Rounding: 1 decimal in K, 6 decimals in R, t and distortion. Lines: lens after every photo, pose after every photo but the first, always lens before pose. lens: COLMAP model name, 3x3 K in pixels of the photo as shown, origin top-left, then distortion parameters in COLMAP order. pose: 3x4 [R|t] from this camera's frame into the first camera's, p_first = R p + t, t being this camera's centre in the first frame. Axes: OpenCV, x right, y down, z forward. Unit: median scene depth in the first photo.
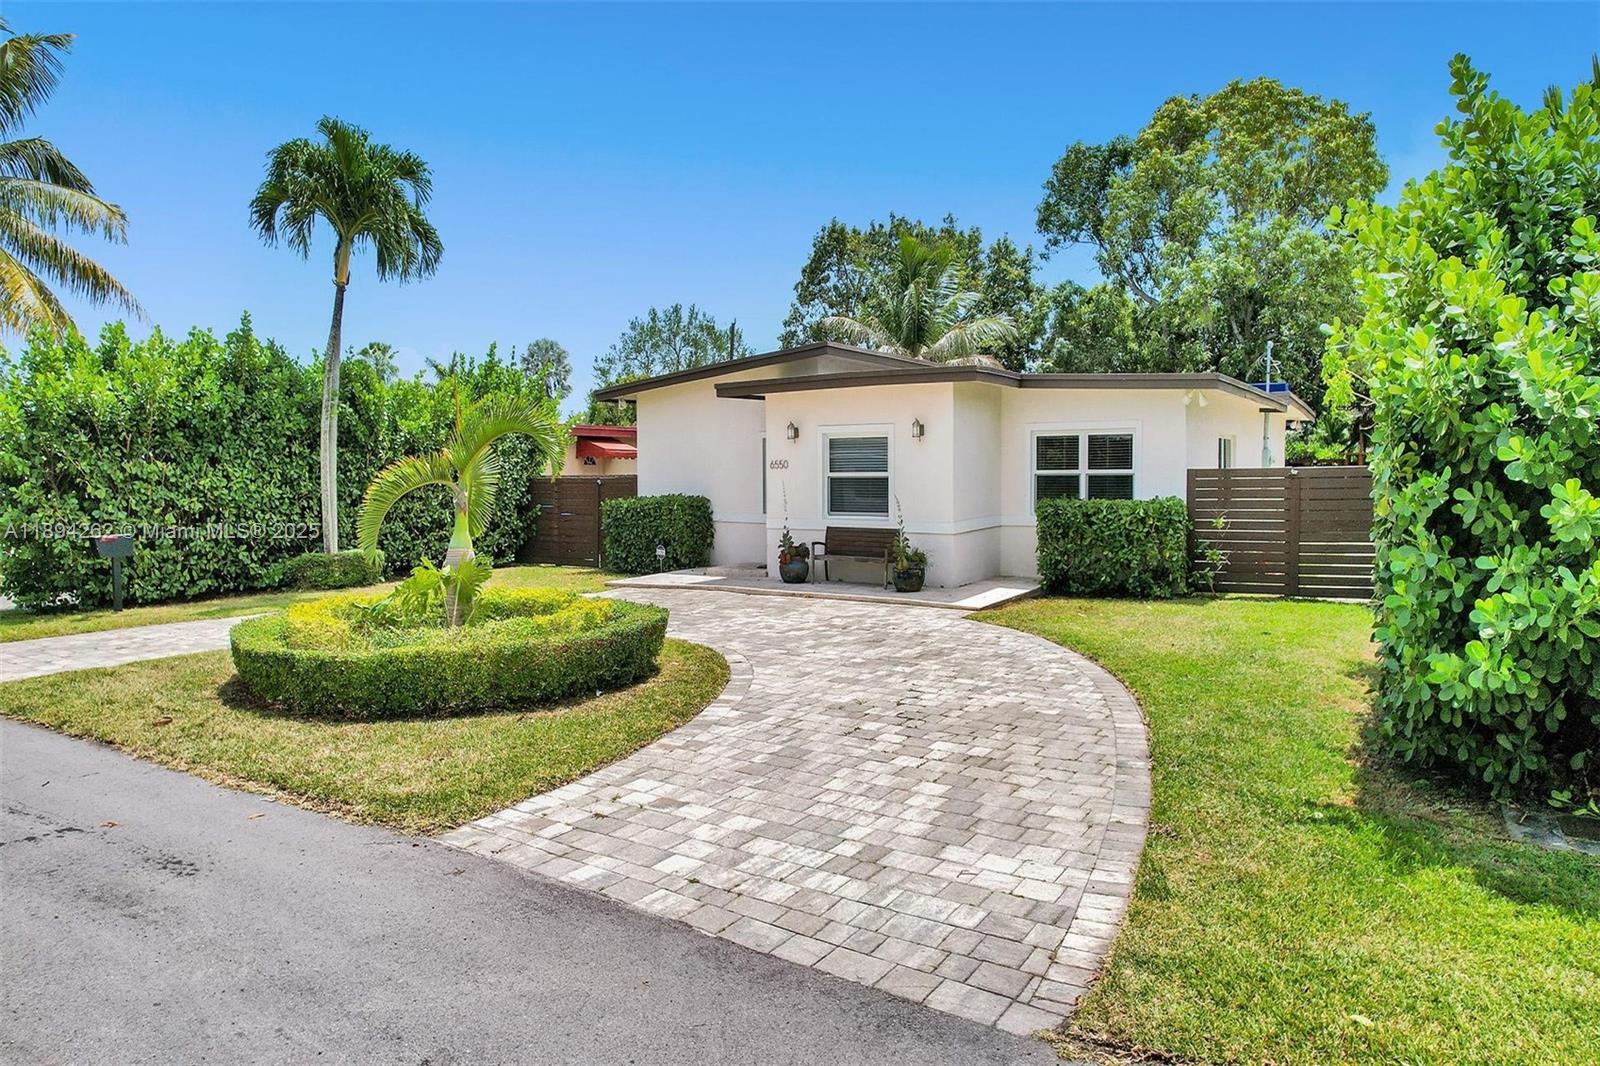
lens RADIAL K [[1019.1, 0, 805.9], [0, 1019.1, 528.9], [0, 0, 1]] dist [-0.064835, 0.052384]
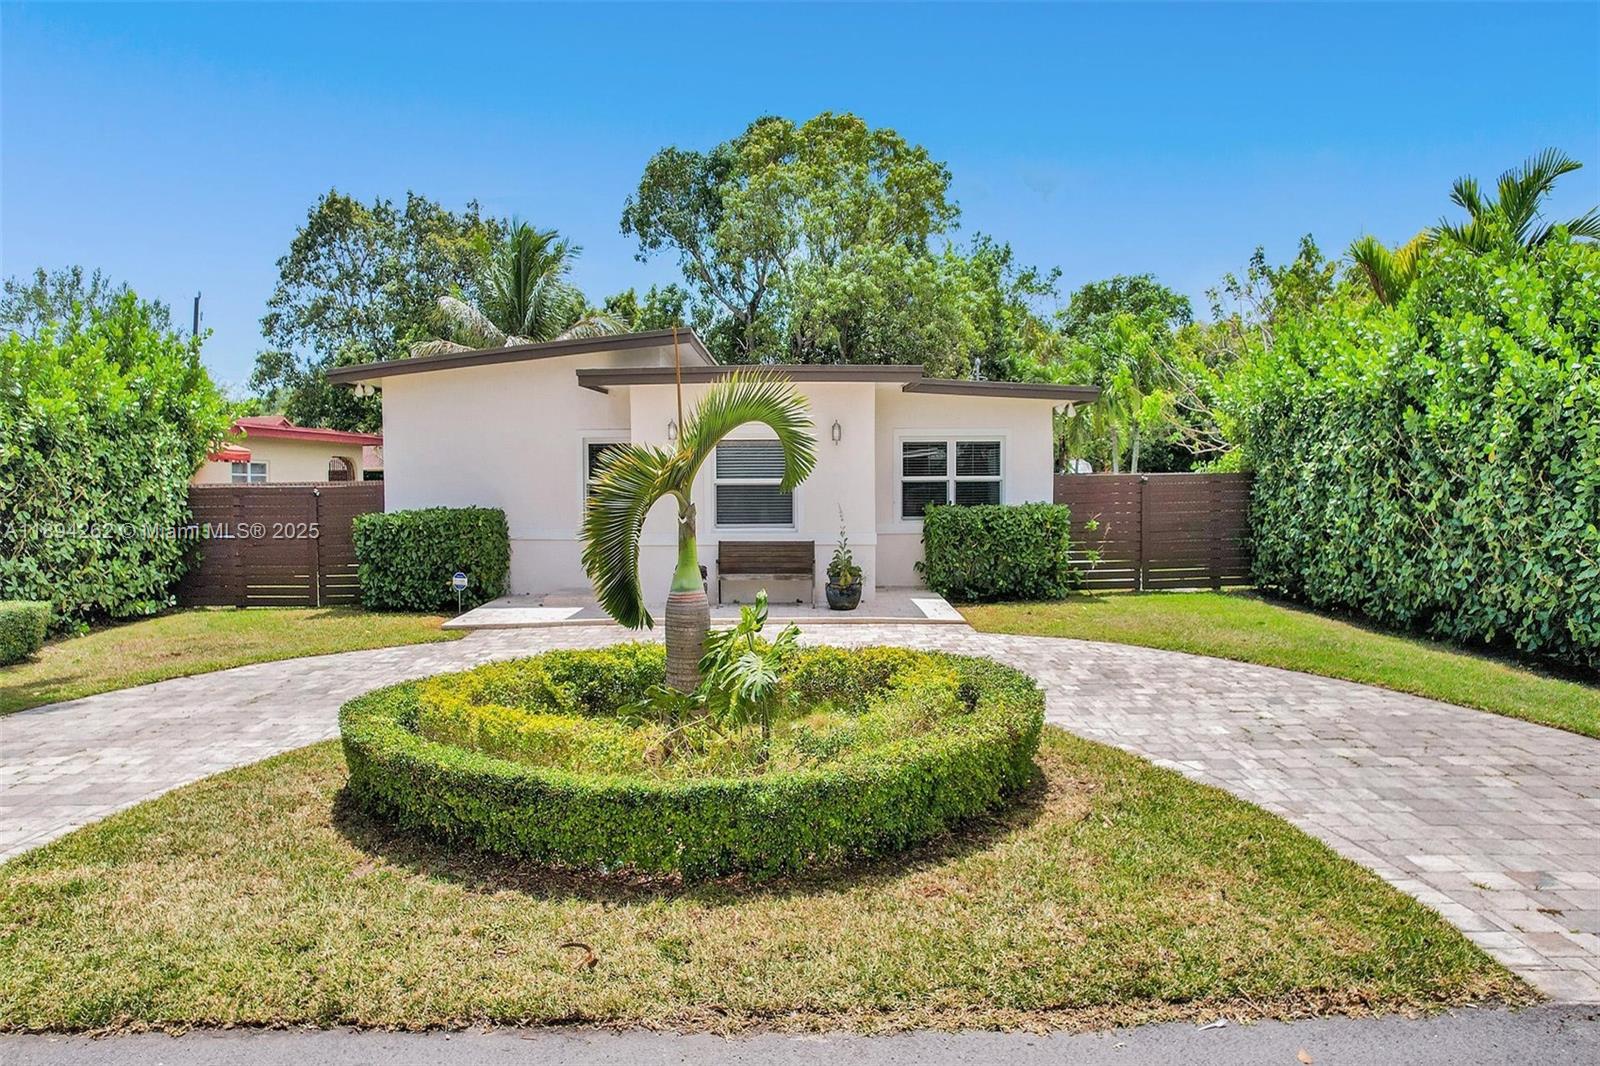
lens RADIAL K [[1019.1, 0, 805.9], [0, 1019.1, 528.9], [0, 0, 1]] dist [-0.064835, 0.052384]
pose [[0.839090, -0.026889, 0.543327, -0.393169], [0.030335, 0.999536, 0.002619, -0.012957], [-0.543146, 0.014284, 0.839517, 0.231503]]
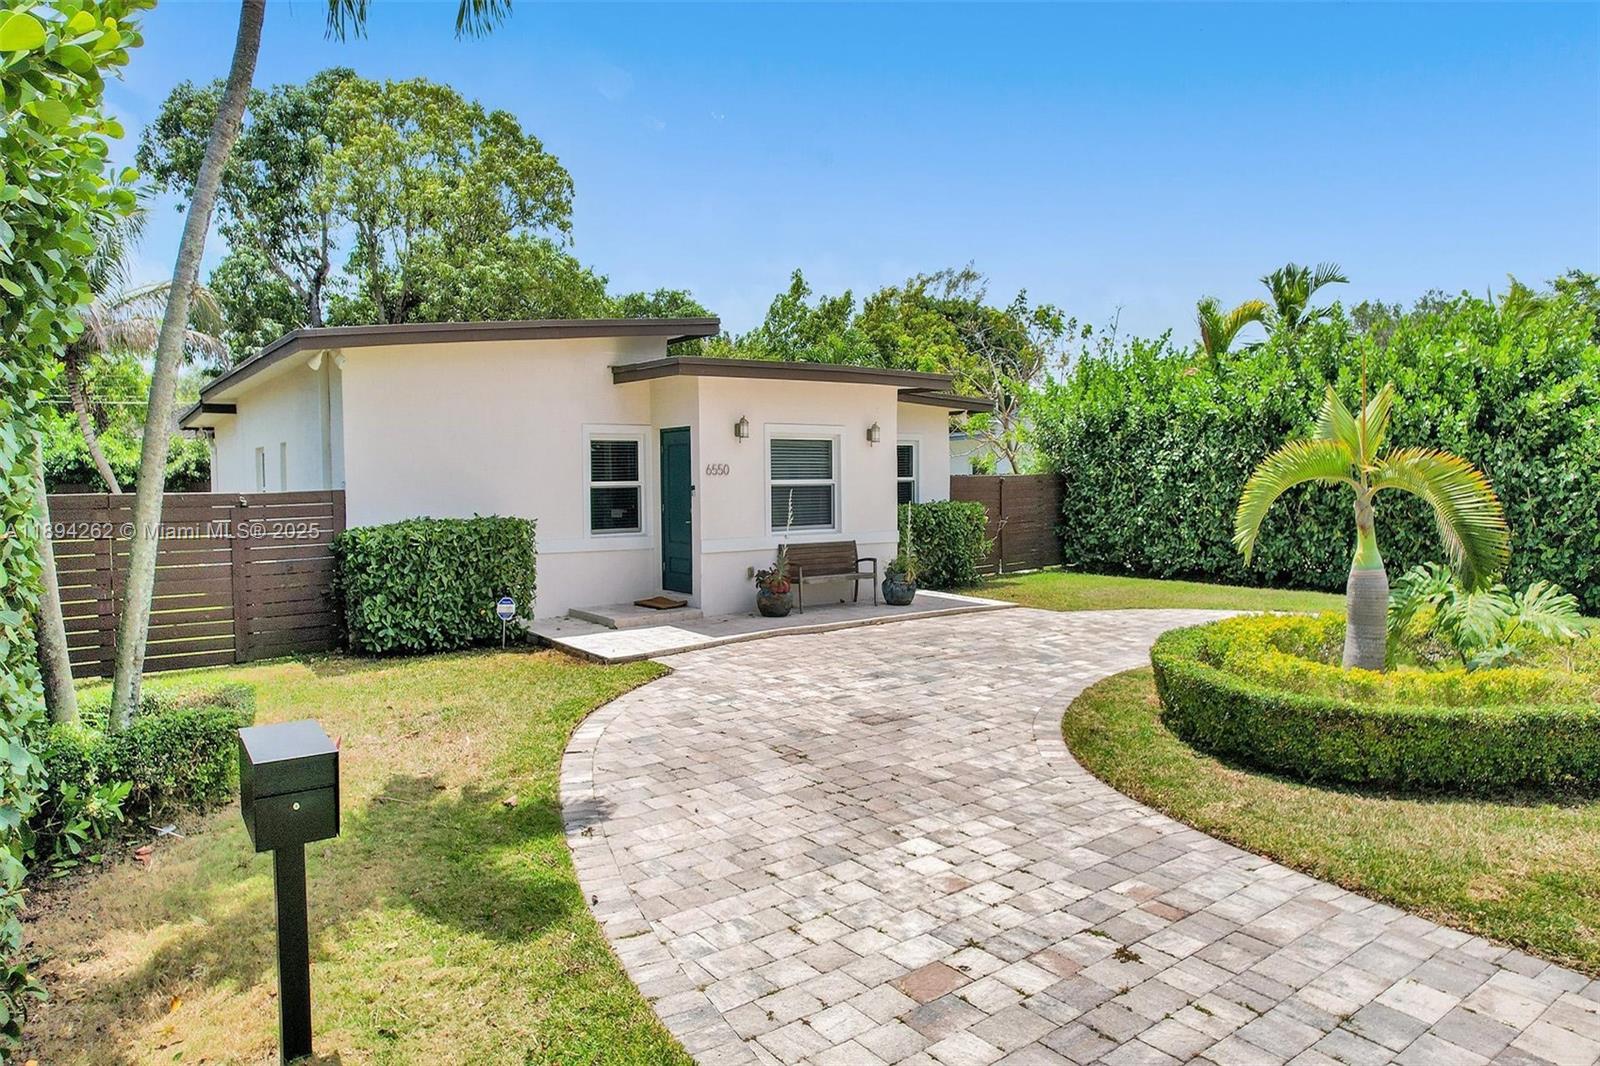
lens RADIAL K [[1019.1, 0, 805.9], [0, 1019.1, 528.9], [0, 0, 1]] dist [-0.064835, 0.052384]
pose [[0.338939, -0.044784, 0.939742, -0.762816], [0.058378, 0.997943, 0.026502, -0.036245], [-0.938995, 0.045877, 0.340857, 0.702249]]
